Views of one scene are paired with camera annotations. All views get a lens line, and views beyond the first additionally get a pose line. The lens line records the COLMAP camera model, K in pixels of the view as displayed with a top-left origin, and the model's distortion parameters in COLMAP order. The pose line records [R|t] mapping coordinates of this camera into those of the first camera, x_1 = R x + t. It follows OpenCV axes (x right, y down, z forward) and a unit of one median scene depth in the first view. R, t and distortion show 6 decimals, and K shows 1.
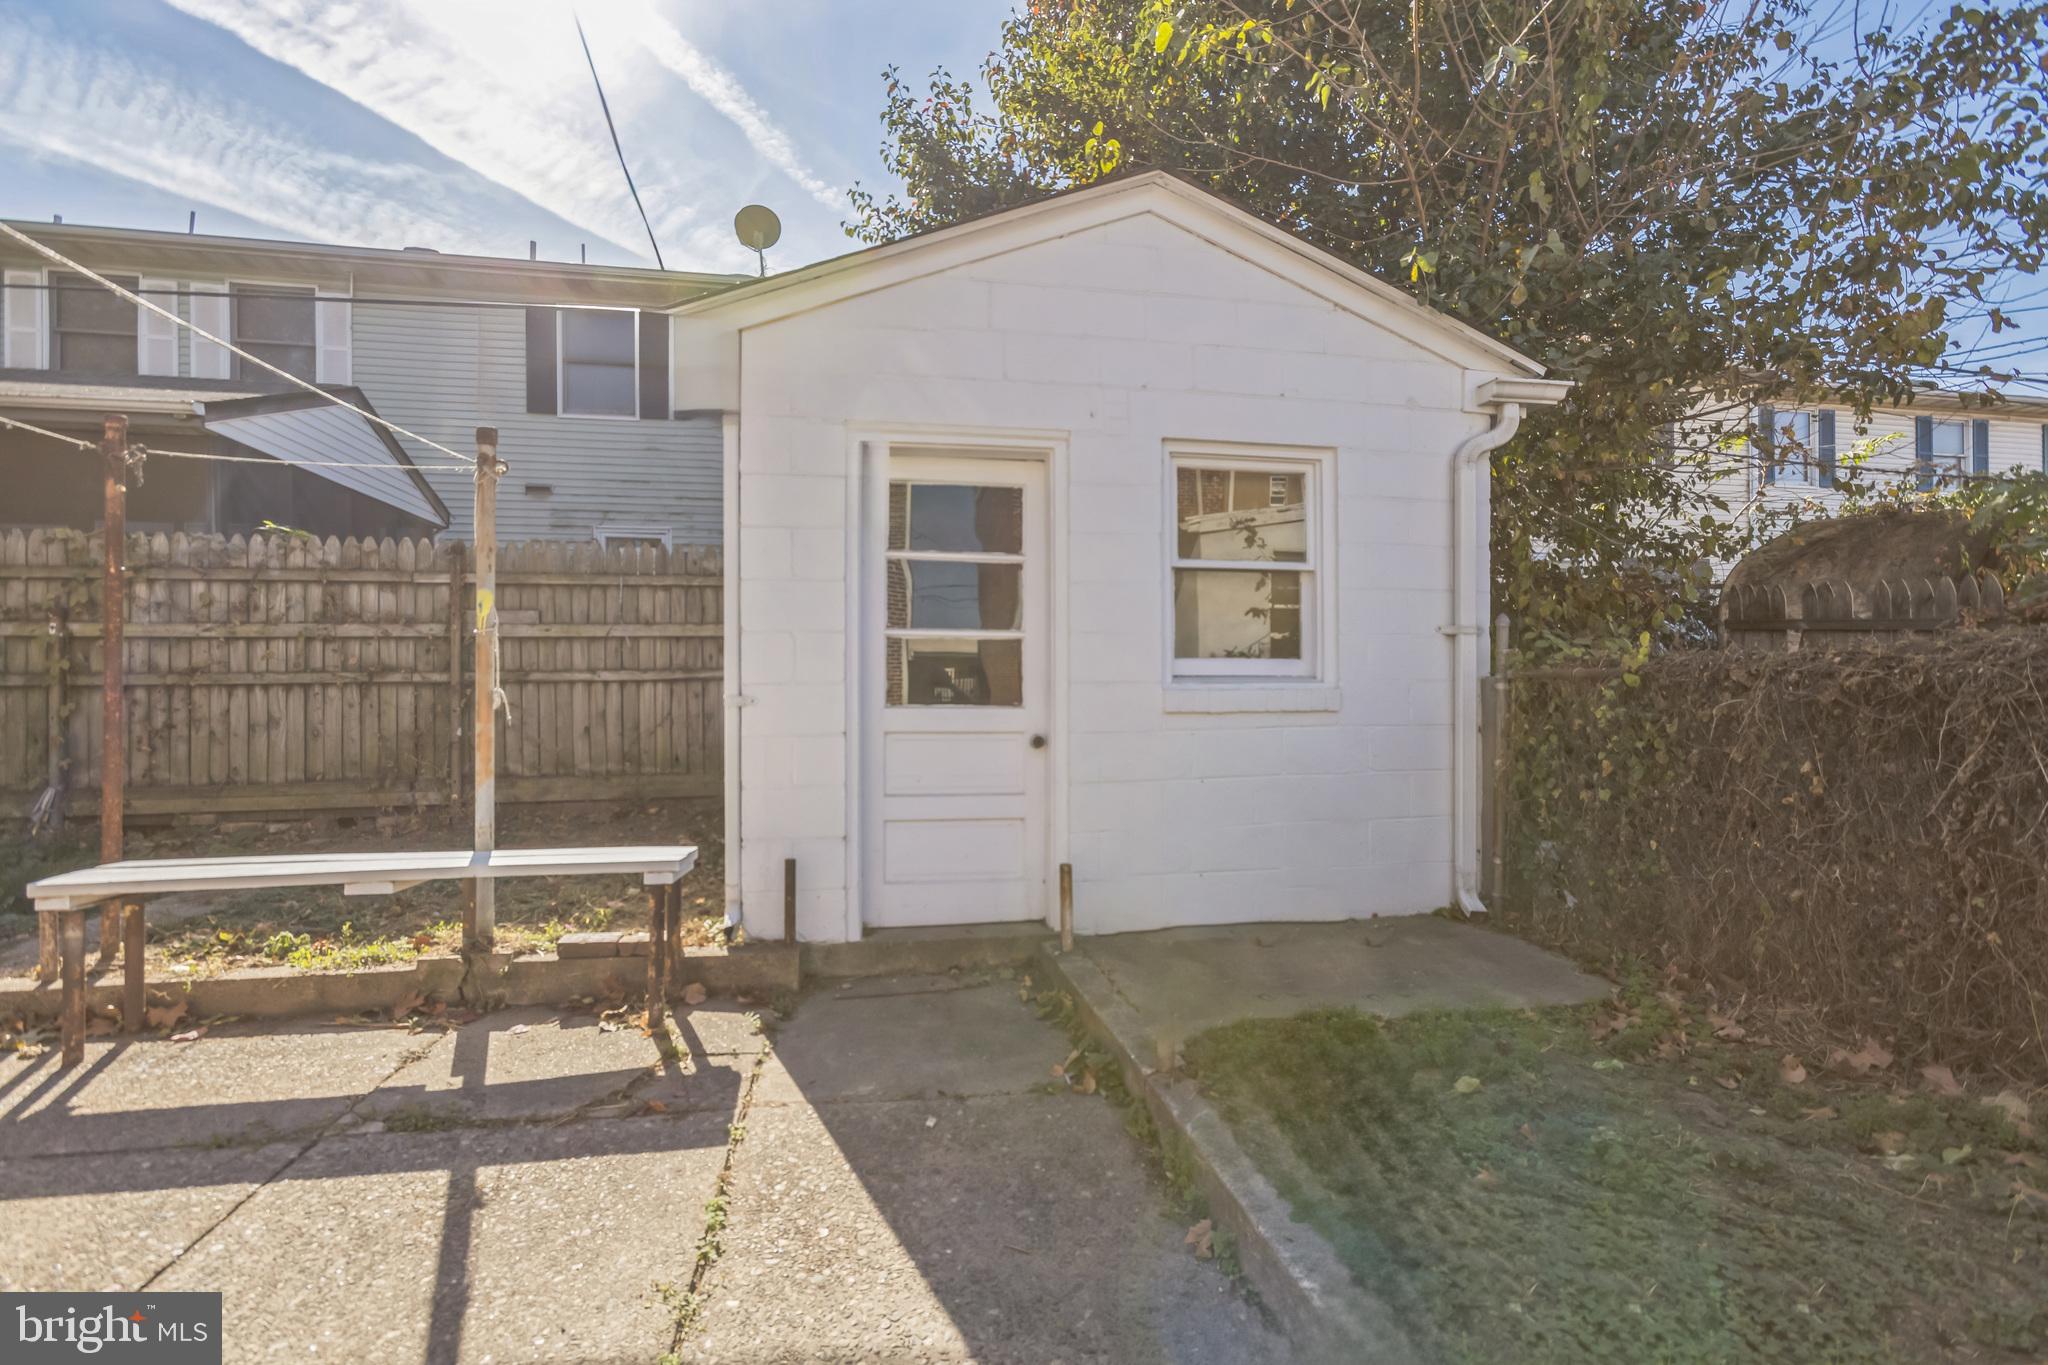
lens RADIAL K [[906.6, 0, 1024.6], [0, 906.6, 688.4], [0, 0, 1]] dist [-0.024340, 0.014765]
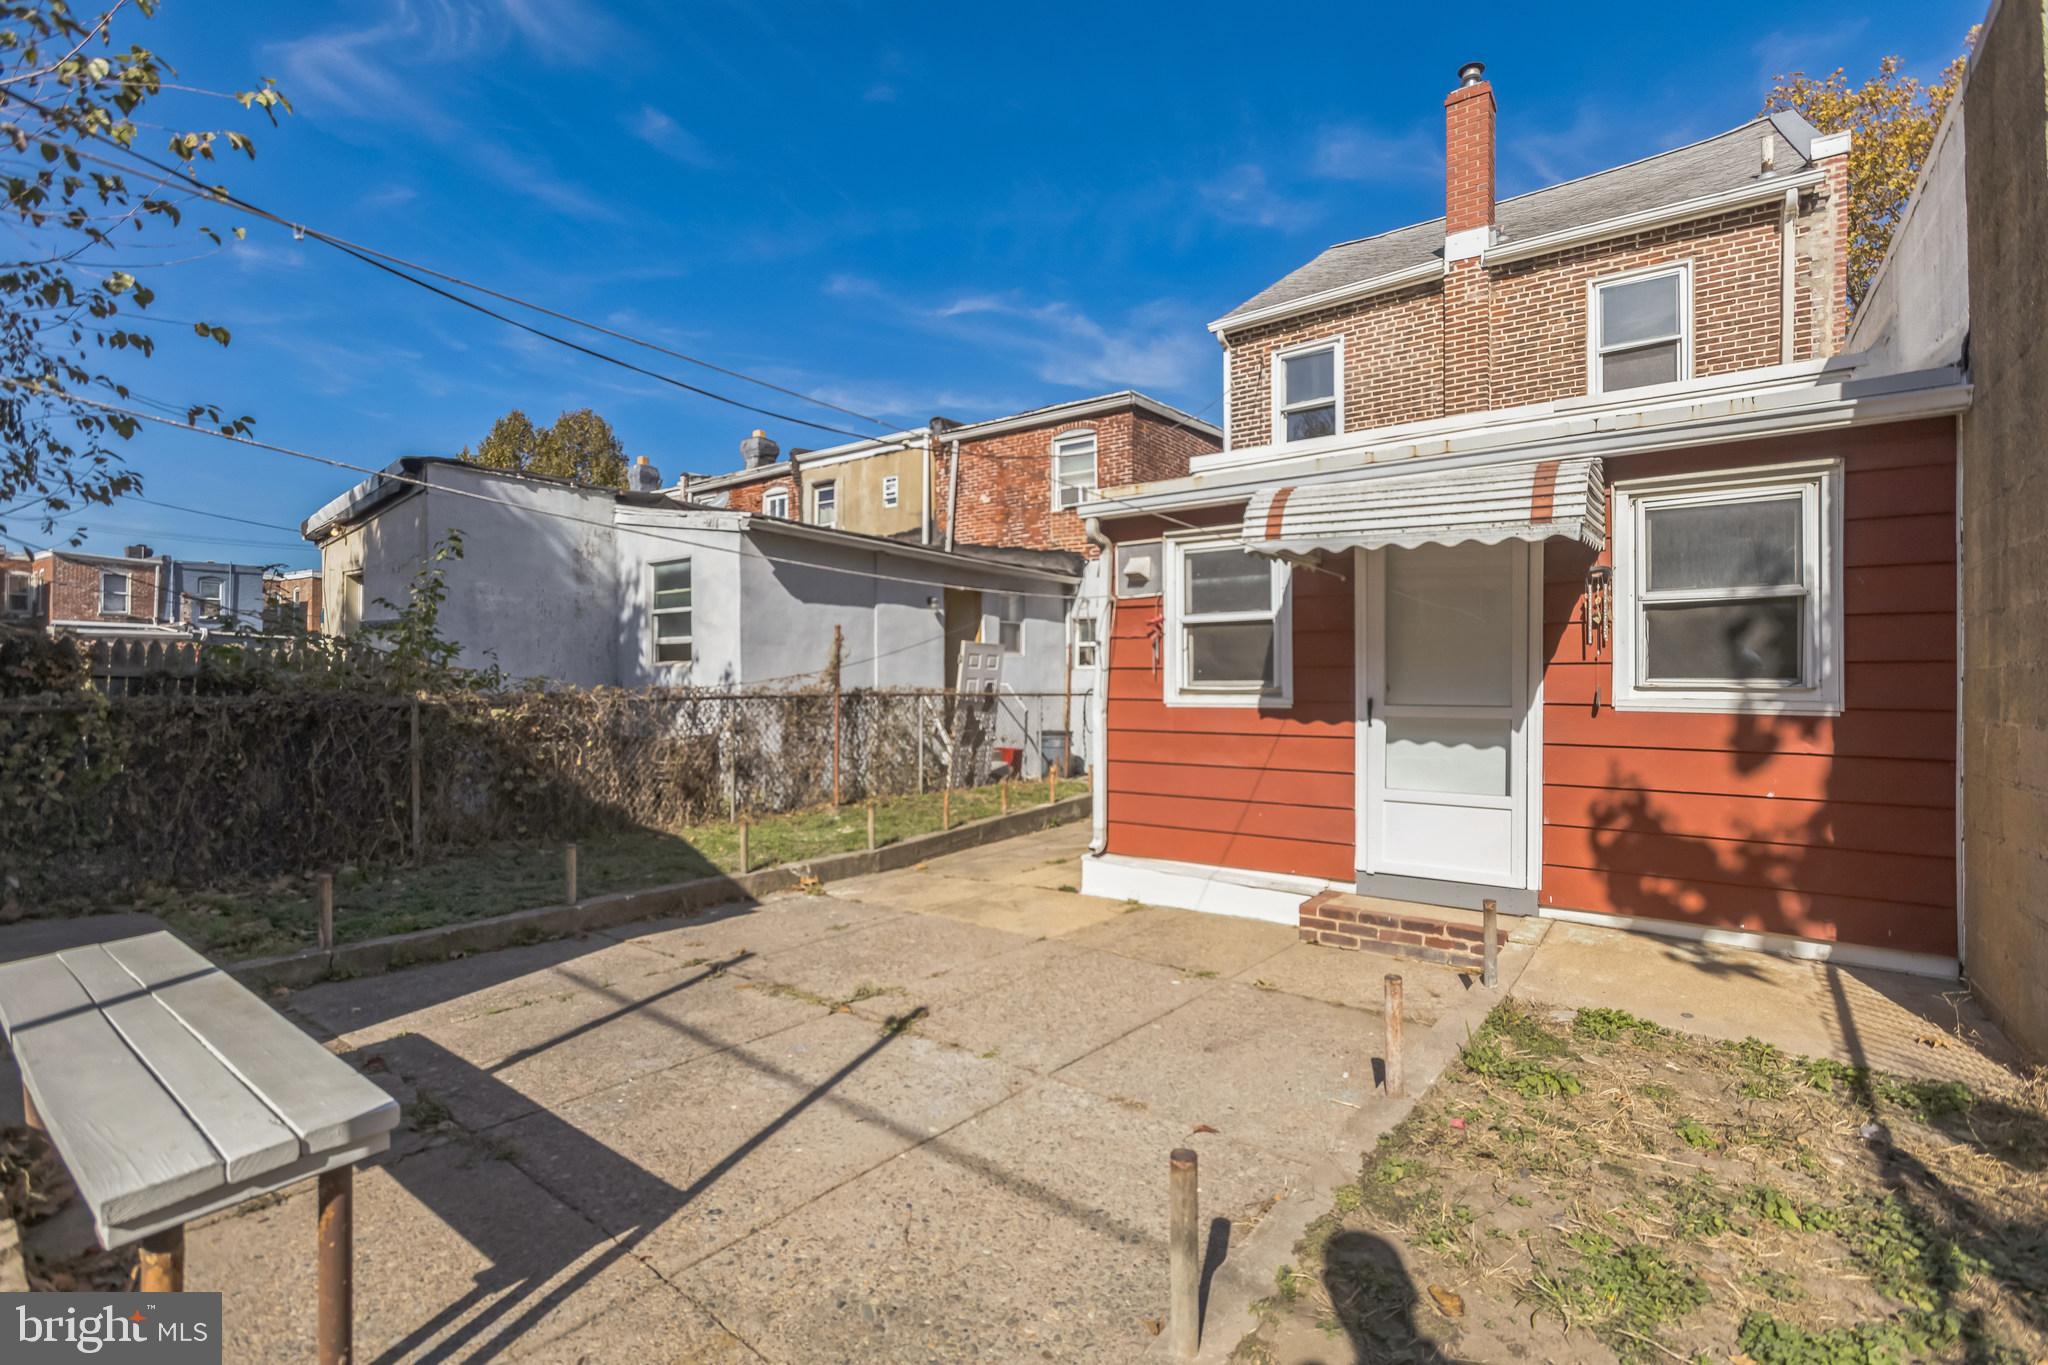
lens RADIAL K [[912.9, 0, 1024.0], [0, 912.9, 682.5], [0, 0, 1]] dist [-0.024779, 0.018150]
pose [[-0.675562, 0.005265, 0.737284, -0.850626], [0.001577, 0.999983, -0.005695, -0.029431], [-0.737302, -0.002684, -0.675558, 0.504563]]
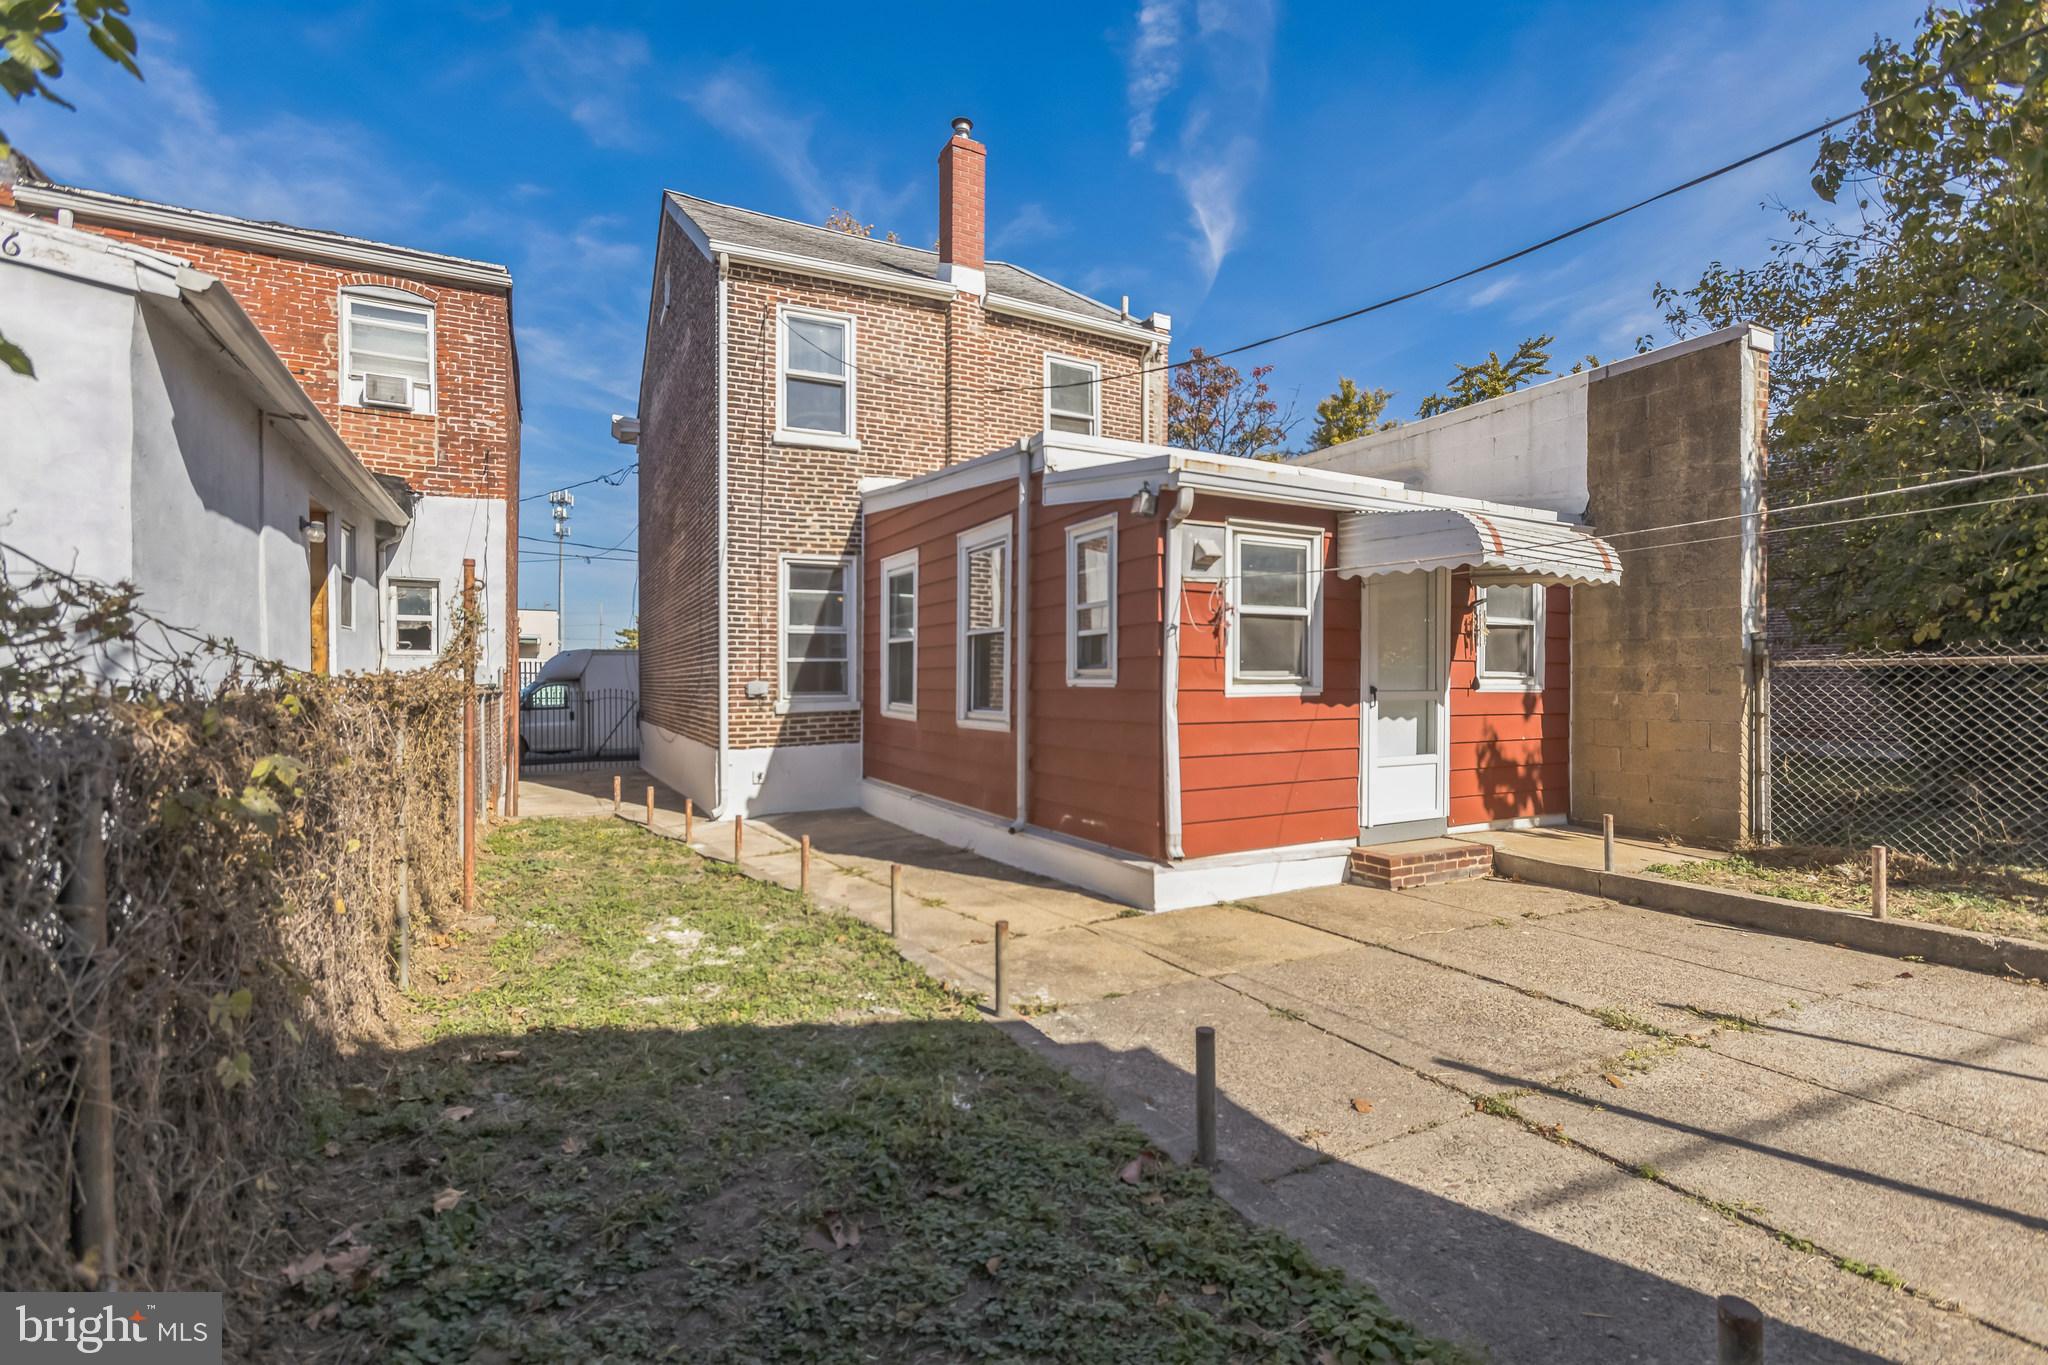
lens RADIAL K [[906.6, 0, 1024.6], [0, 906.6, 688.4], [0, 0, 1]] dist [-0.024340, 0.014765]
pose [[-0.959396, 0.008316, -0.281941, 0.287116], [0.006099, 0.999943, 0.008742, -0.027450], [0.281998, 0.006667, -0.959392, 0.585360]]
